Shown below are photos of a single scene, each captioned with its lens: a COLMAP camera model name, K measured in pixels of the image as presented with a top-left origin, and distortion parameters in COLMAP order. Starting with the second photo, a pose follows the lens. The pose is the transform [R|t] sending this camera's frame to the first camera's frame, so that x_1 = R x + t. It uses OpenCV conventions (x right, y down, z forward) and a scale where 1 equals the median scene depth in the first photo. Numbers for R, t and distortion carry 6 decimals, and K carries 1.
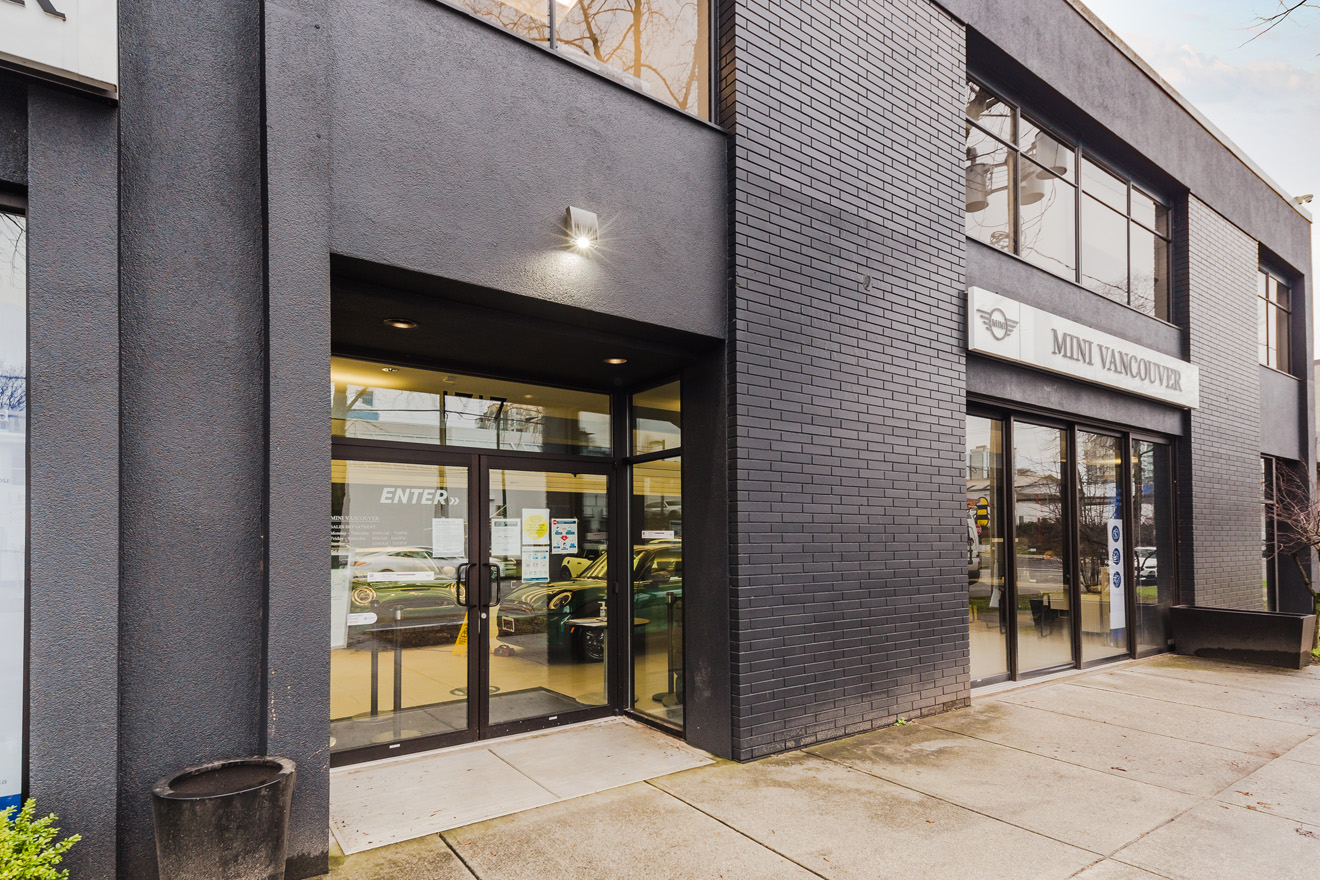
lens RADIAL K [[648.6, 0, 657.2], [0, 648.6, 445.2], [0, 0, 1]] dist [0.037671, -0.000341]
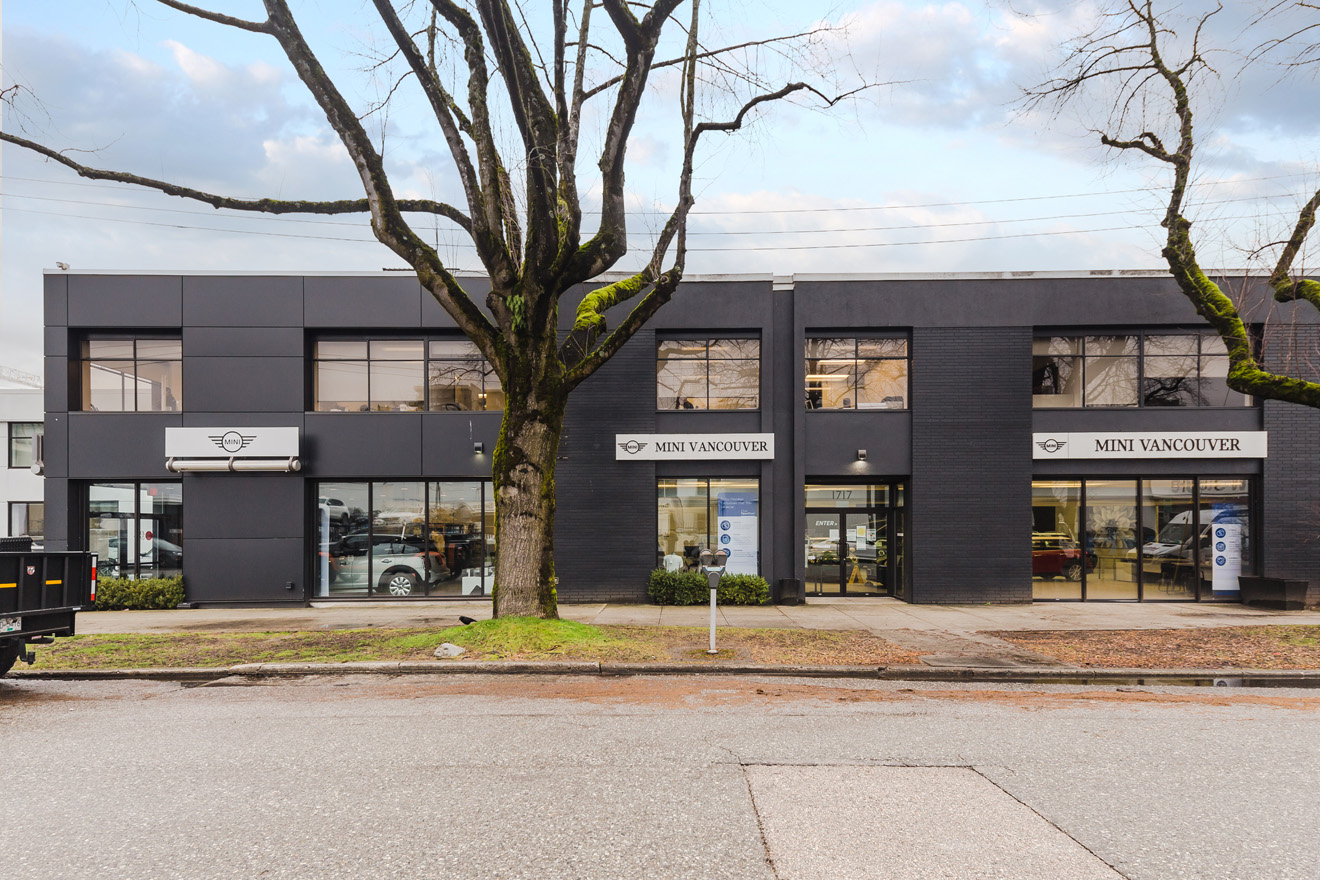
lens RADIAL K [[718.6, 0, 660.0], [0, 718.6, 440.0], [0, 0, 1]] dist [0.049657, -0.021260]
pose [[0.827010, -0.091100, -0.554757, 0.731917], [0.076457, 0.995841, -0.049555, -0.163785], [0.556964, -0.001432, 0.830535, -1.829582]]
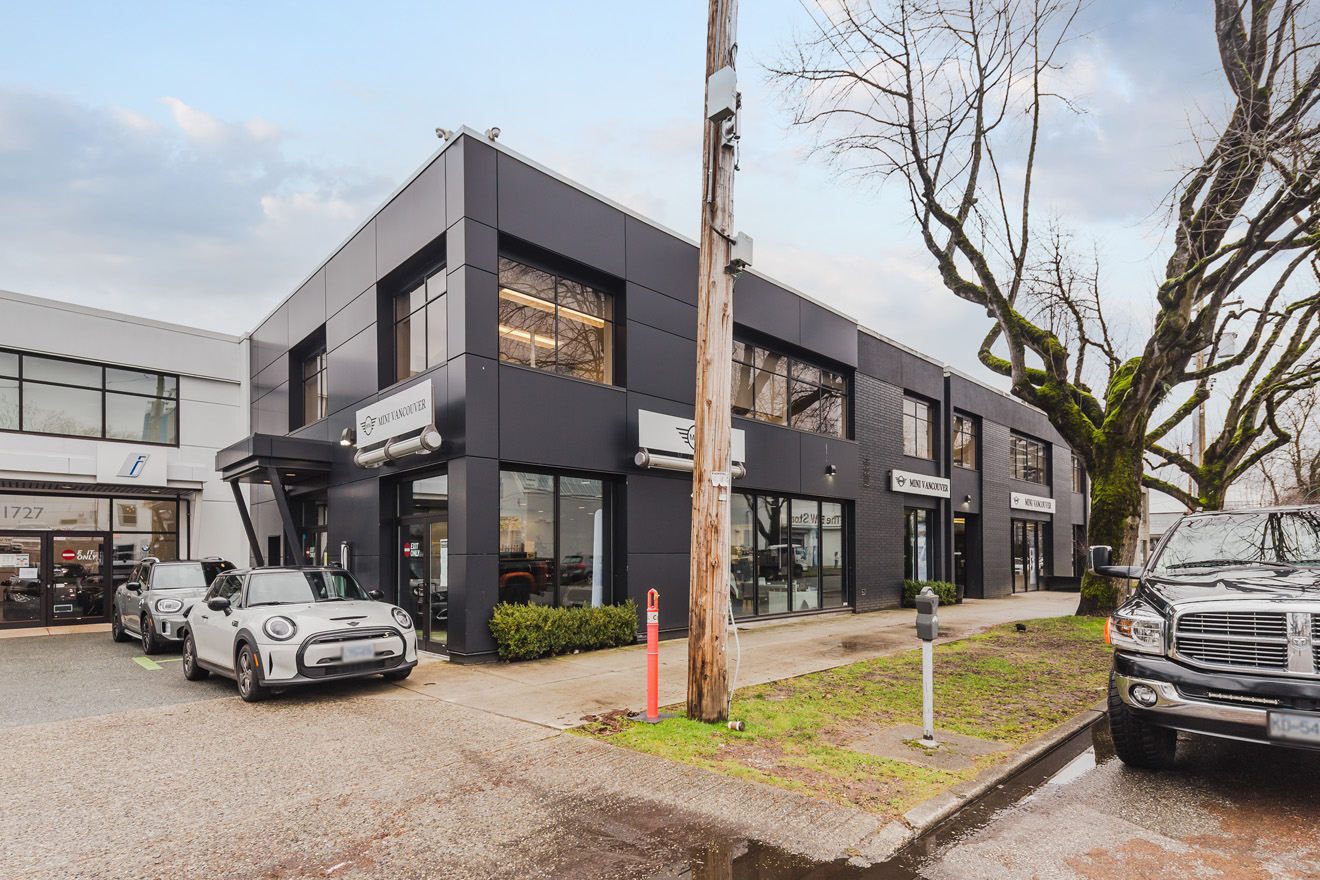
lens RADIAL K [[648.6, 0, 657.2], [0, 648.6, 445.2], [0, 0, 1]] dist [0.037671, -0.000341]
pose [[0.984630, 0.029627, 0.172124, -2.136571], [-0.023985, 0.999108, -0.034769, -0.297352], [-0.173000, 0.030106, 0.984462, -2.359033]]
